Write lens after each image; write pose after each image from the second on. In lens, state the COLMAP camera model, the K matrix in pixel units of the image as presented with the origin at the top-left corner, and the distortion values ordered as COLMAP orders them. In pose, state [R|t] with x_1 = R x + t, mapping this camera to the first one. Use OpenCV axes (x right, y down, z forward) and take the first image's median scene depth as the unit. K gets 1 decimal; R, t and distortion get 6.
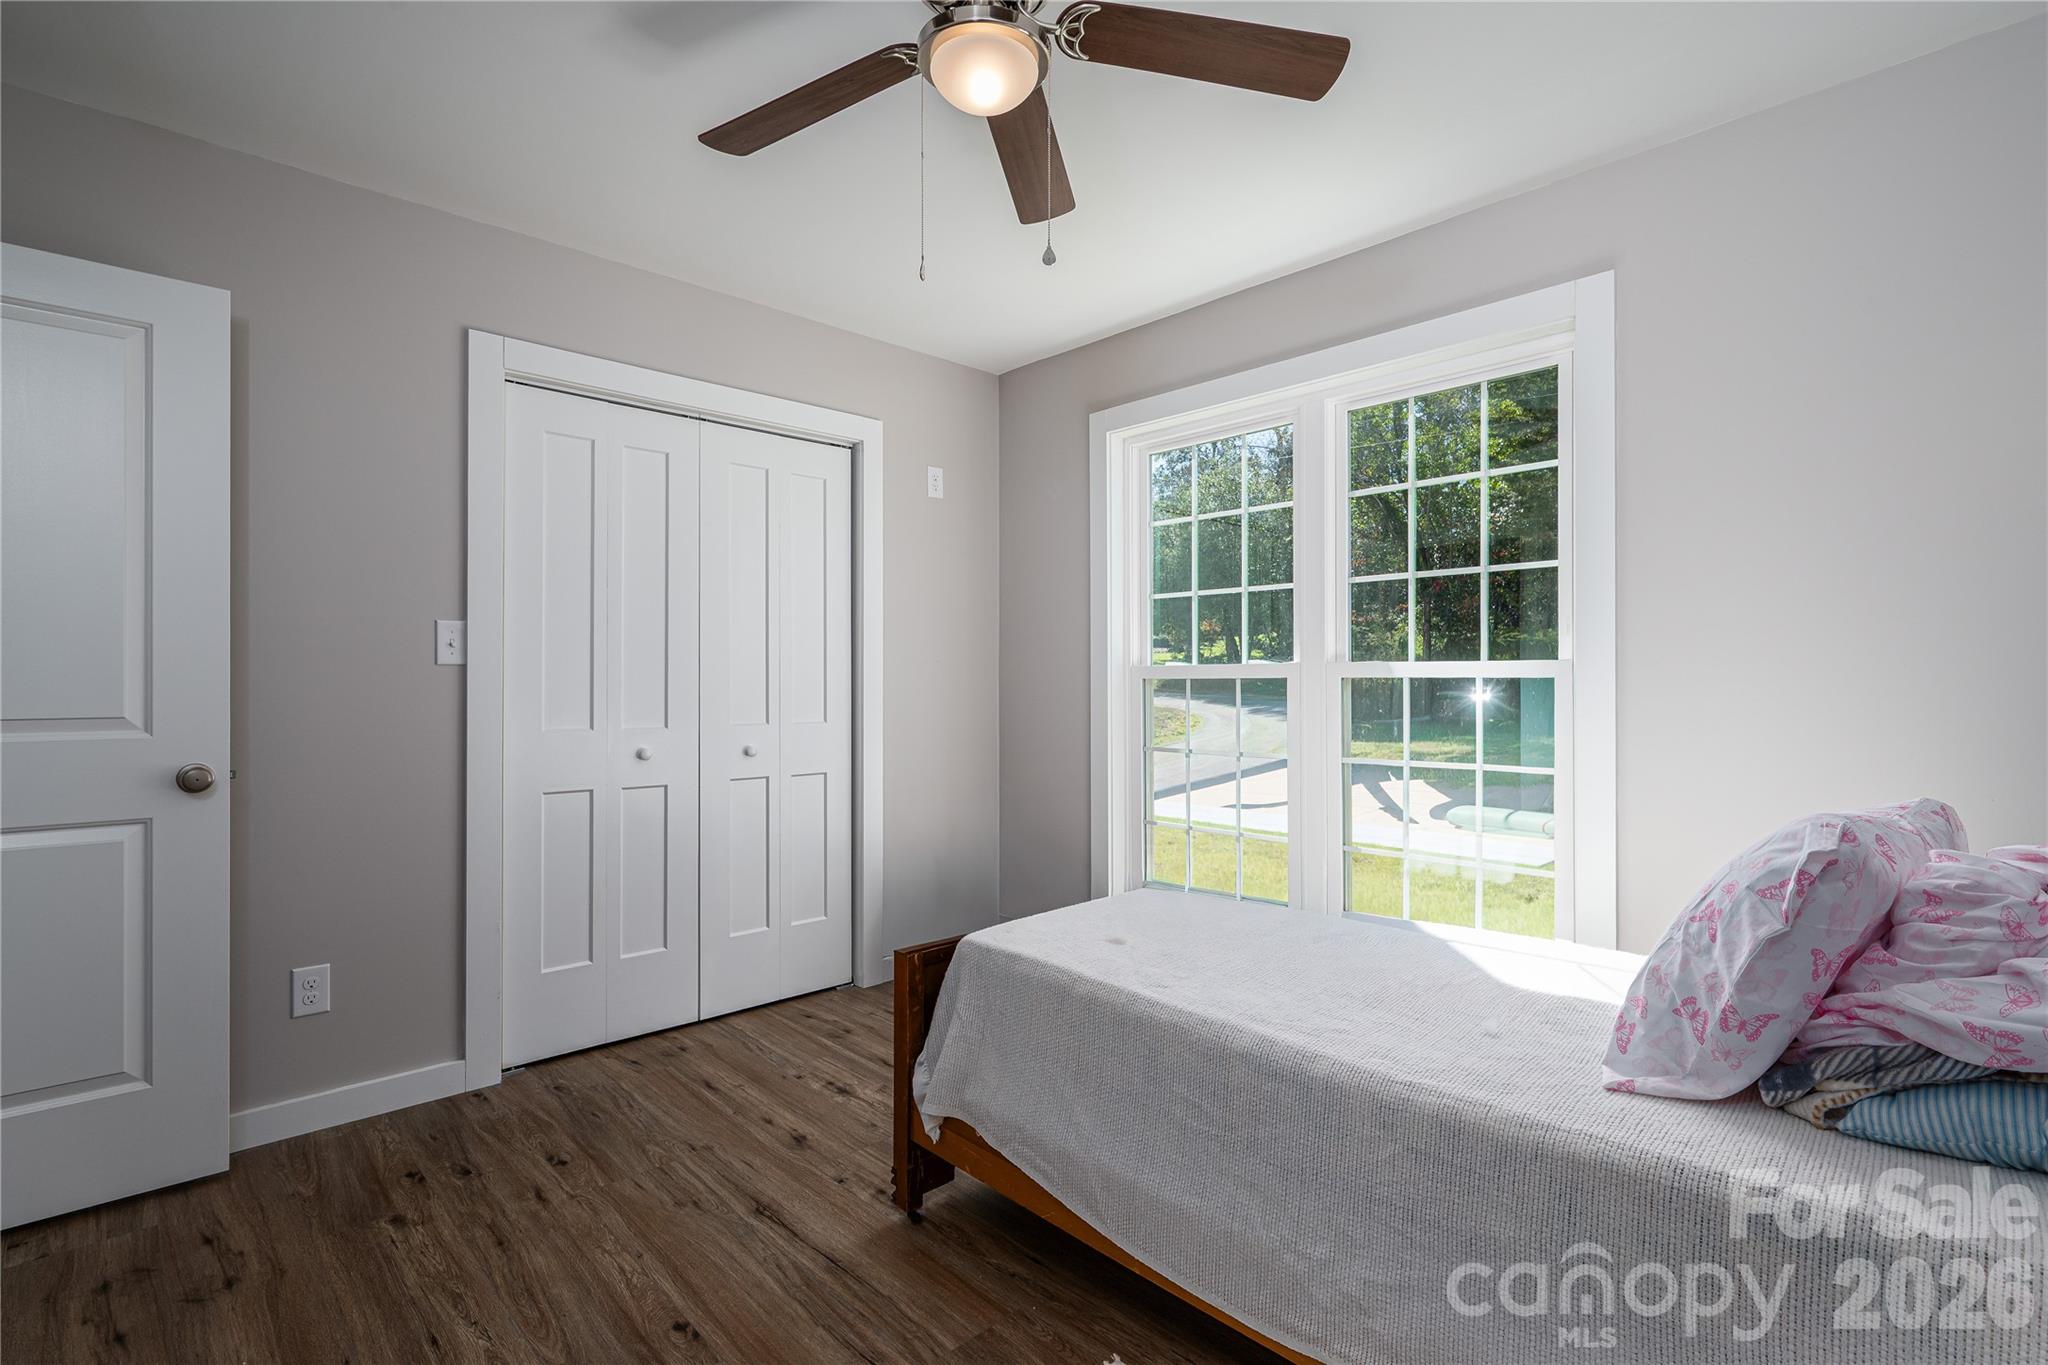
lens RADIAL K [[989.4, 0, 1024.0], [0, 989.4, 682.5], [0, 0, 1]] dist [0.001816, 0.000291]
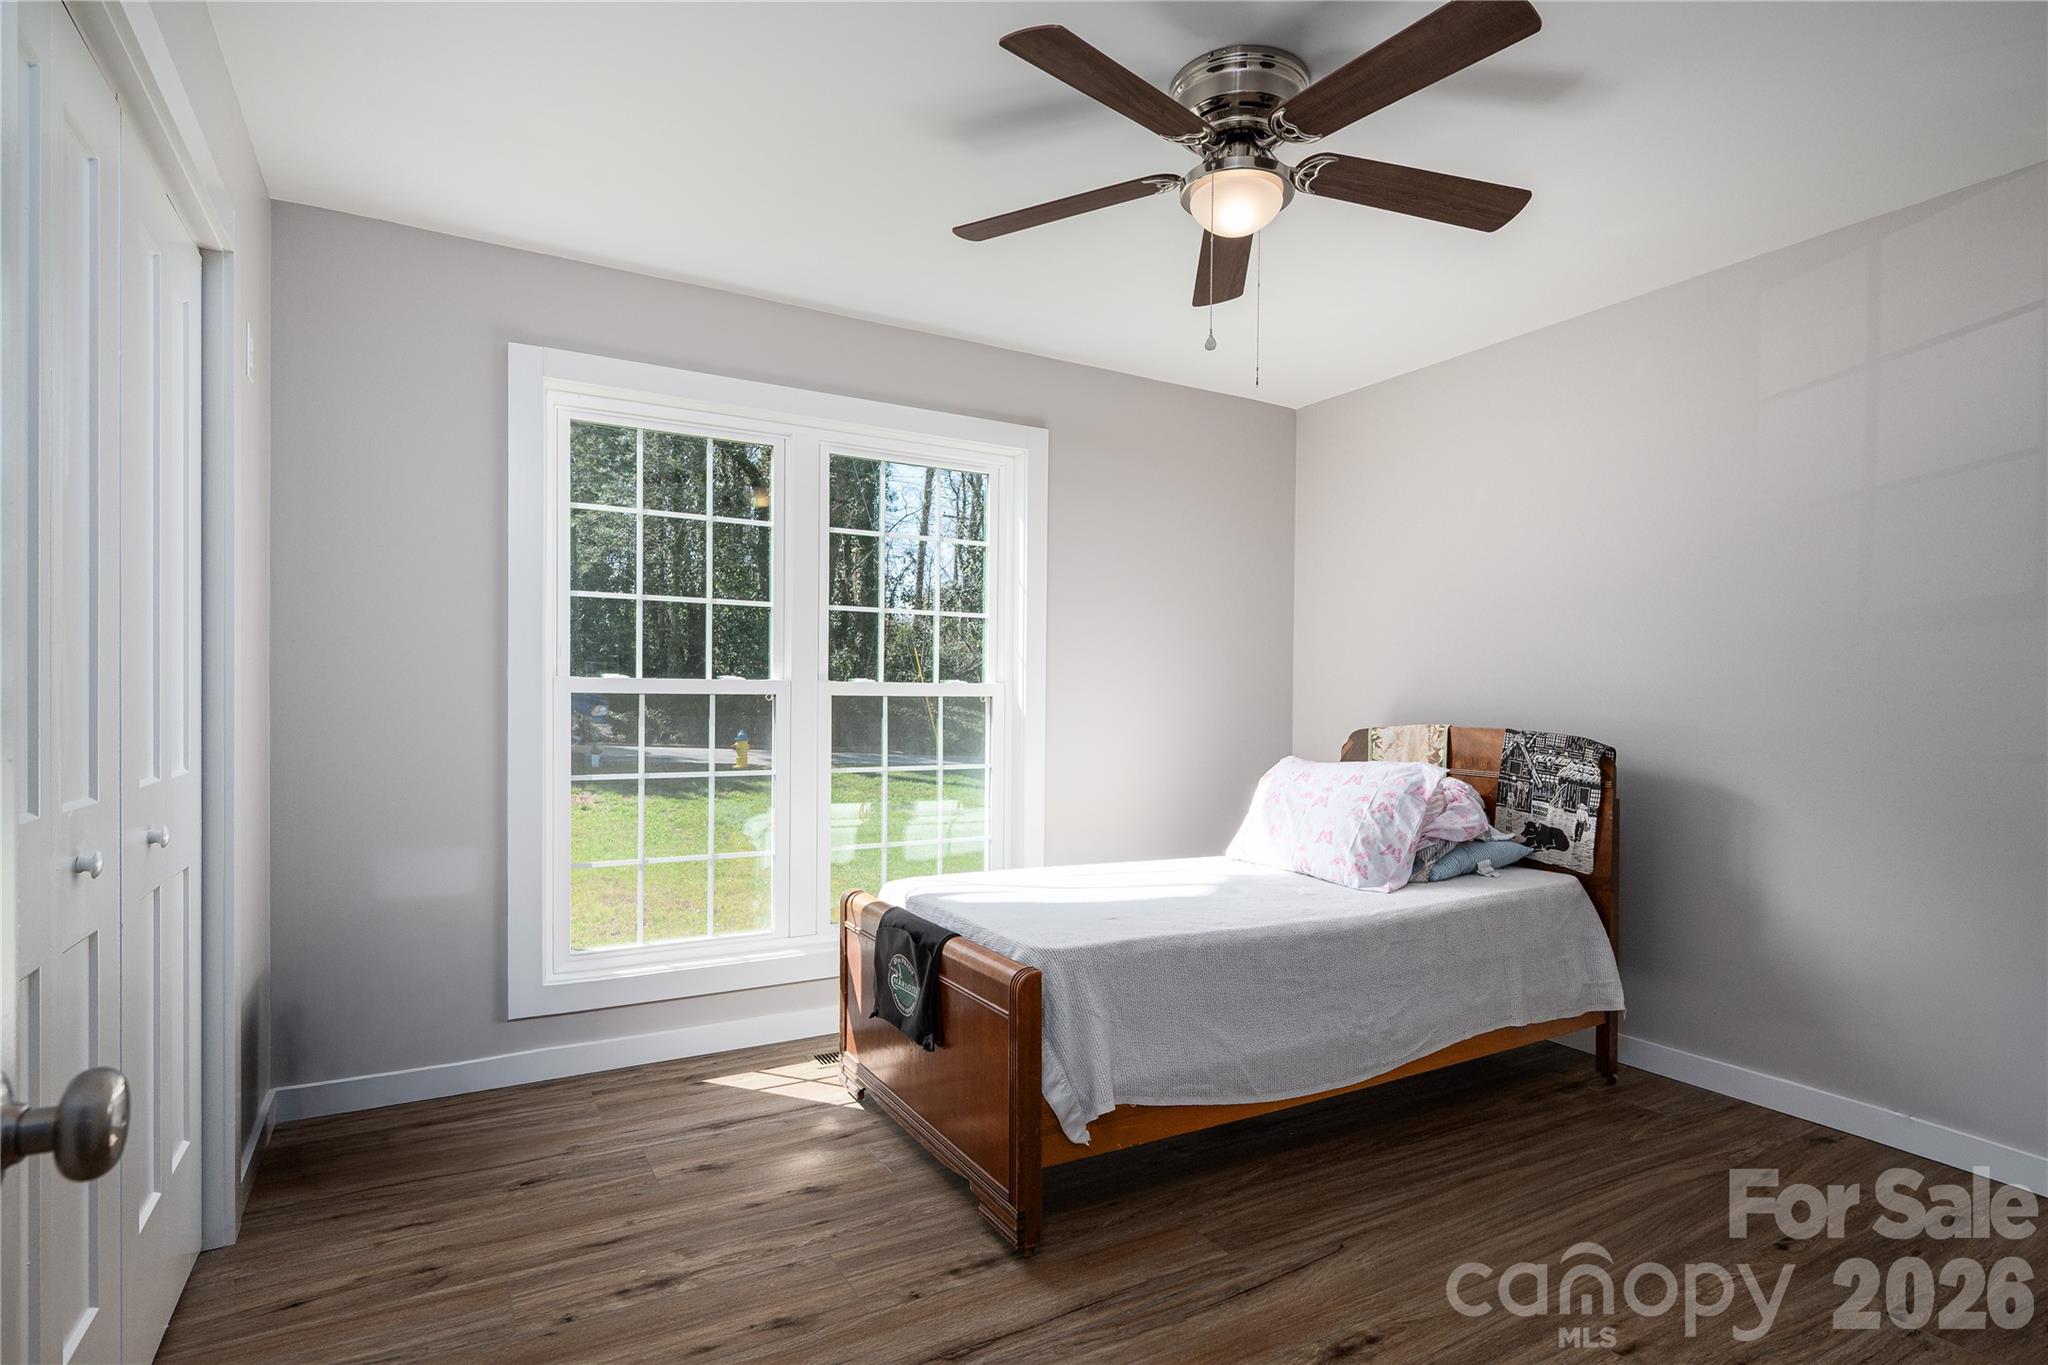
lens RADIAL K [[1013.9, 0, 1021.4], [0, 1013.9, 719.6], [0, 0, 1]] dist [-0.000540, -0.000113]
pose [[0.230642, -0.013600, 0.972944, -1.067798], [-0.010313, 0.999812, 0.016420, 0.001519], [-0.972984, -0.013822, 0.230459, 0.778225]]
